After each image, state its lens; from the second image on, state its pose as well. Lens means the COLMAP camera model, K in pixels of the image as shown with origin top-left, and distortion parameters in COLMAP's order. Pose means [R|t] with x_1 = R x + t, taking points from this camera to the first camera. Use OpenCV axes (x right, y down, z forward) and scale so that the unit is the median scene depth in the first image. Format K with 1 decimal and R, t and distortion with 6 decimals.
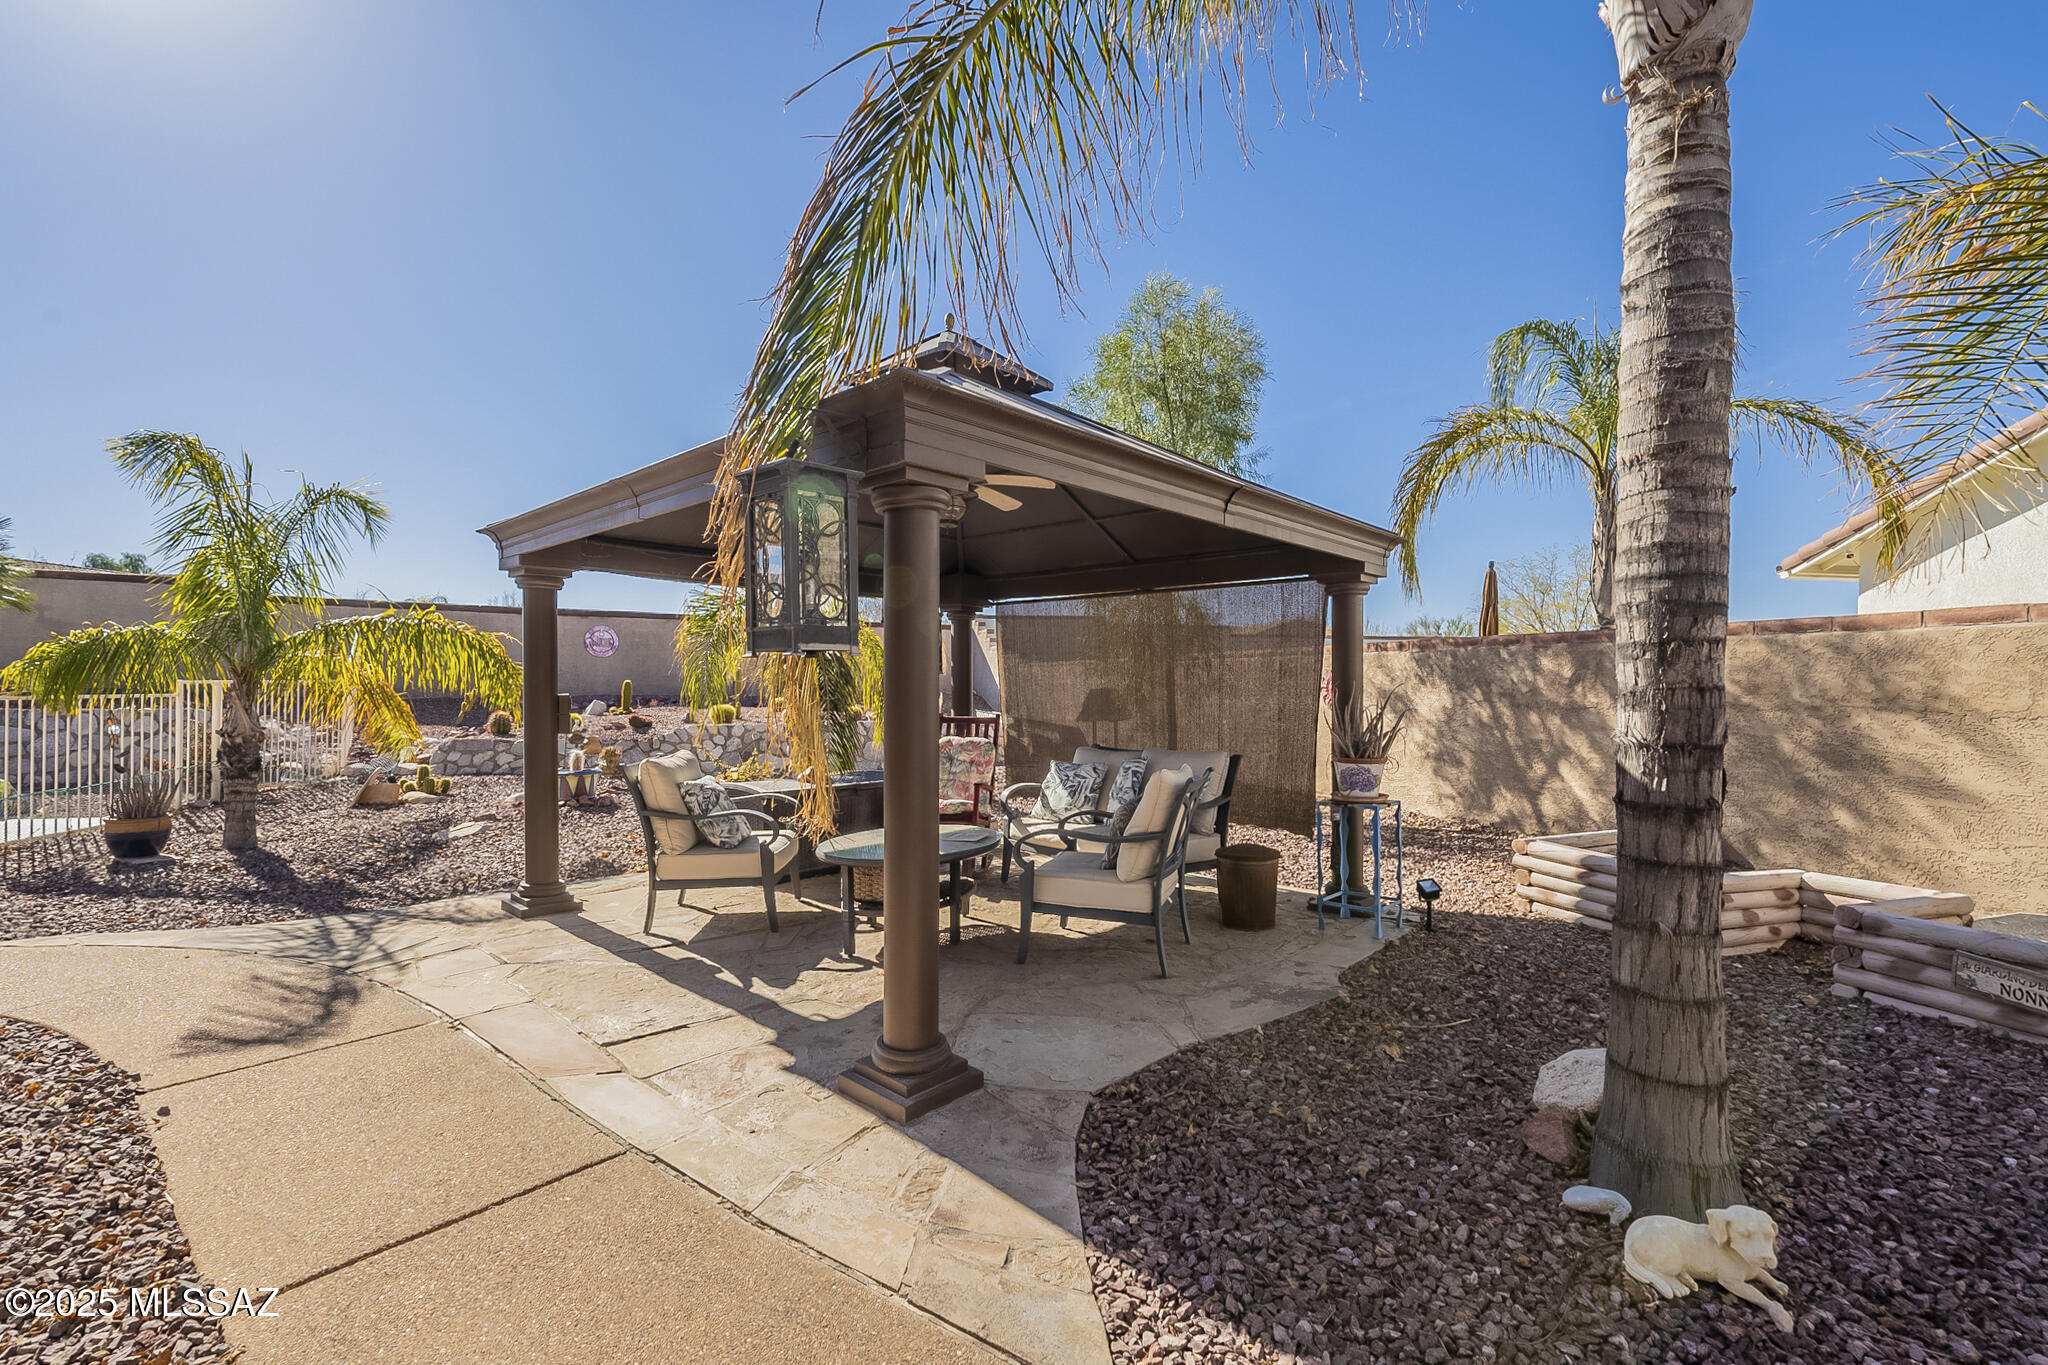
lens RADIAL K [[894.0, 0, 1019.2], [0, 894.0, 679.5], [0, 0, 1]] dist [-0.007083, 0.000346]
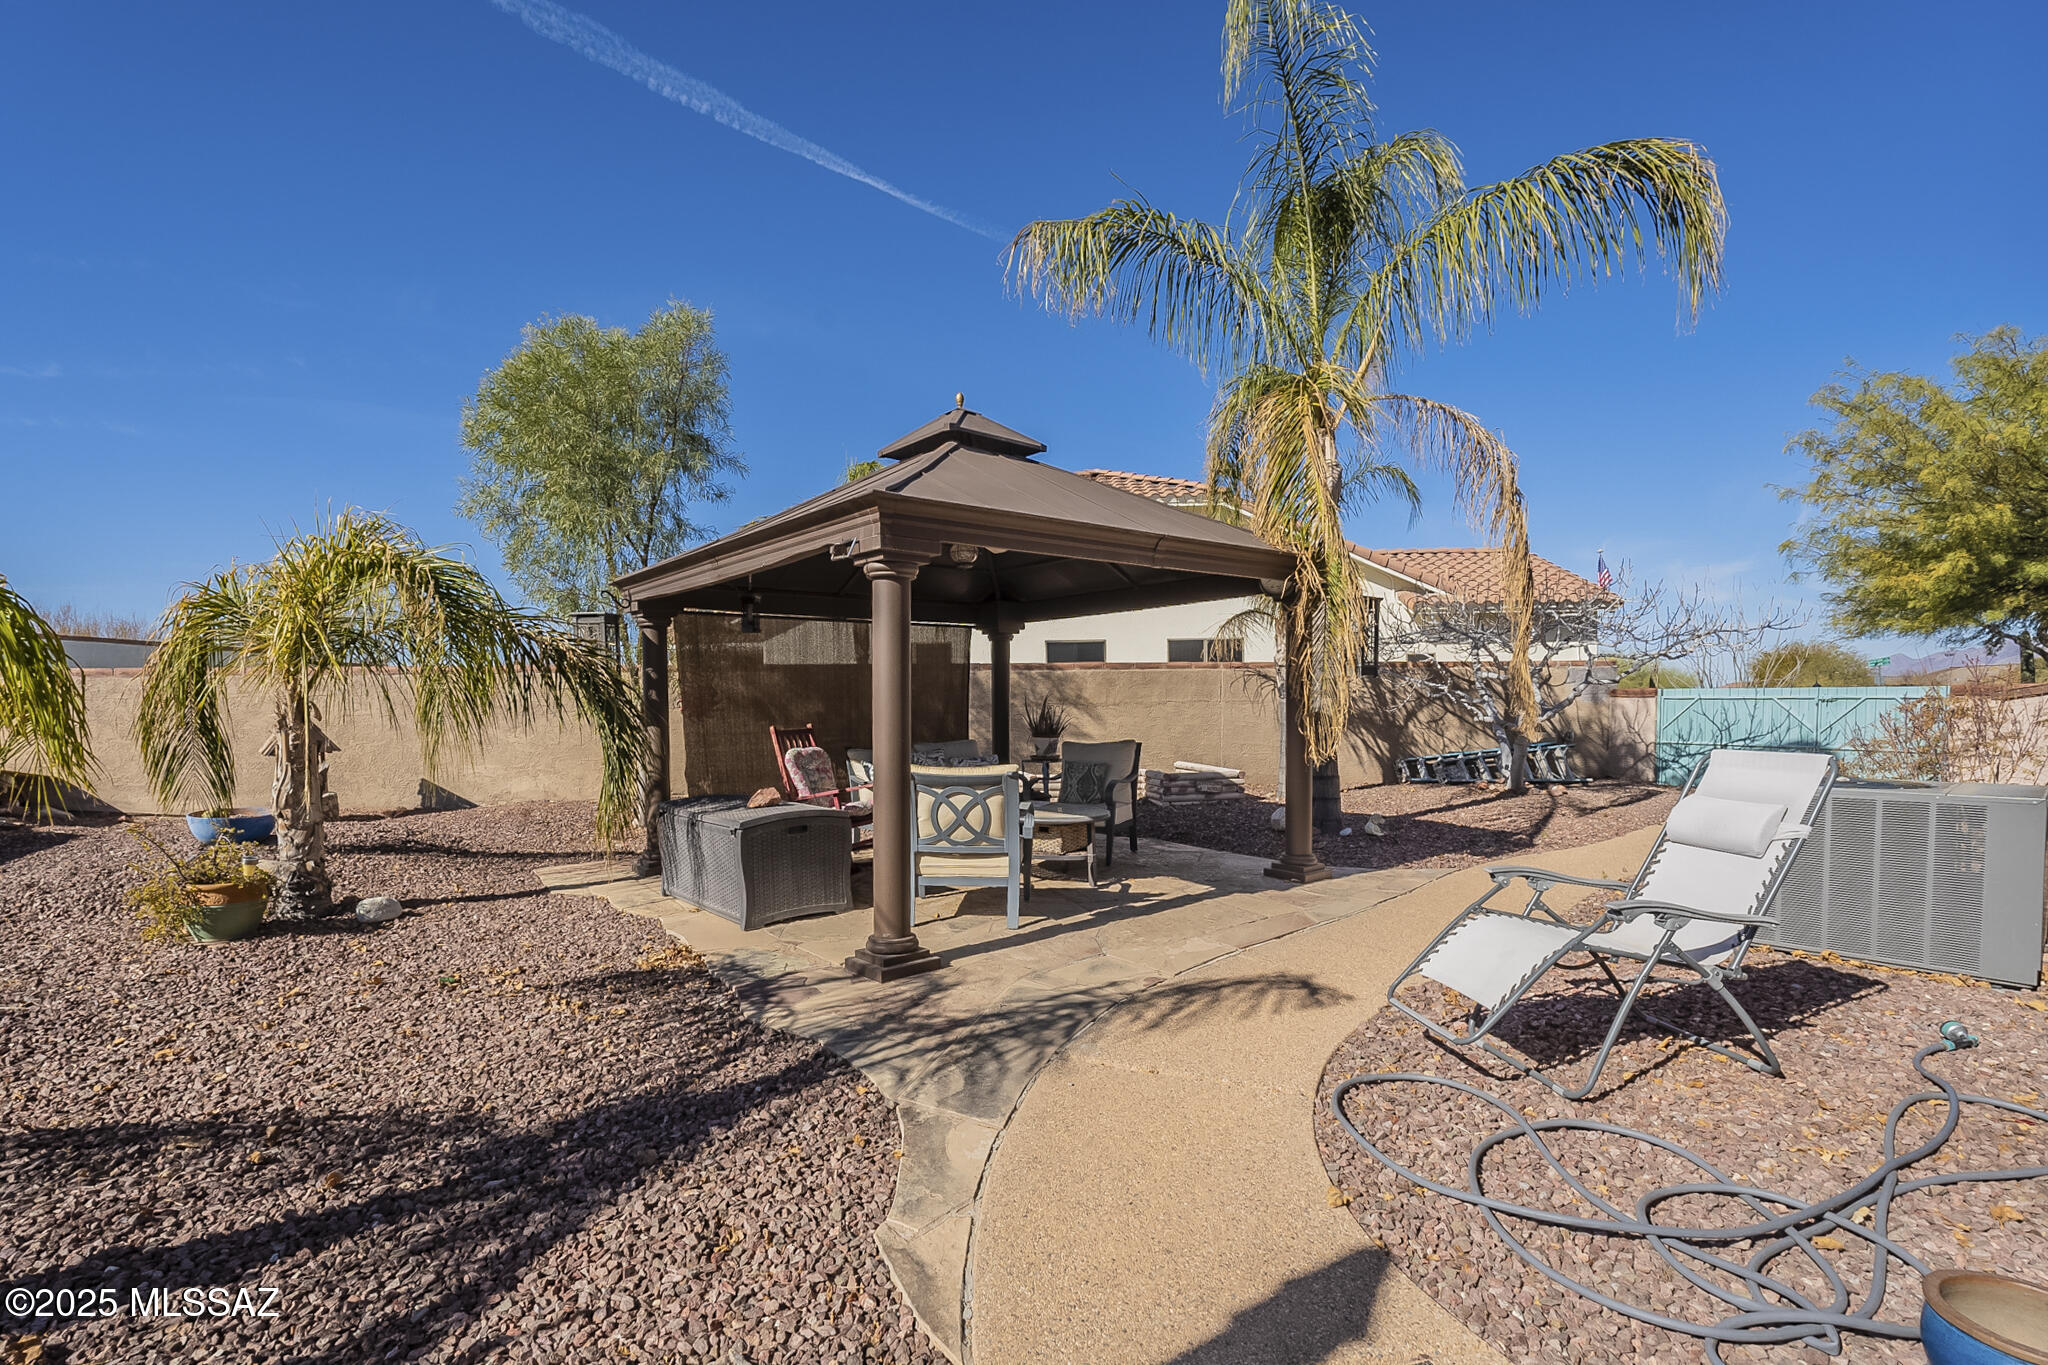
lens RADIAL K [[894.0, 0, 1020.7], [0, 894.0, 687.6], [0, 0, 1]] dist [-0.007083, 0.000346]
pose [[0.138860, 0.005312, 0.990298, -1.715678], [0.002962, 0.999979, -0.005779, 0.006069], [-0.990308, 0.003736, 0.138841, 0.985745]]
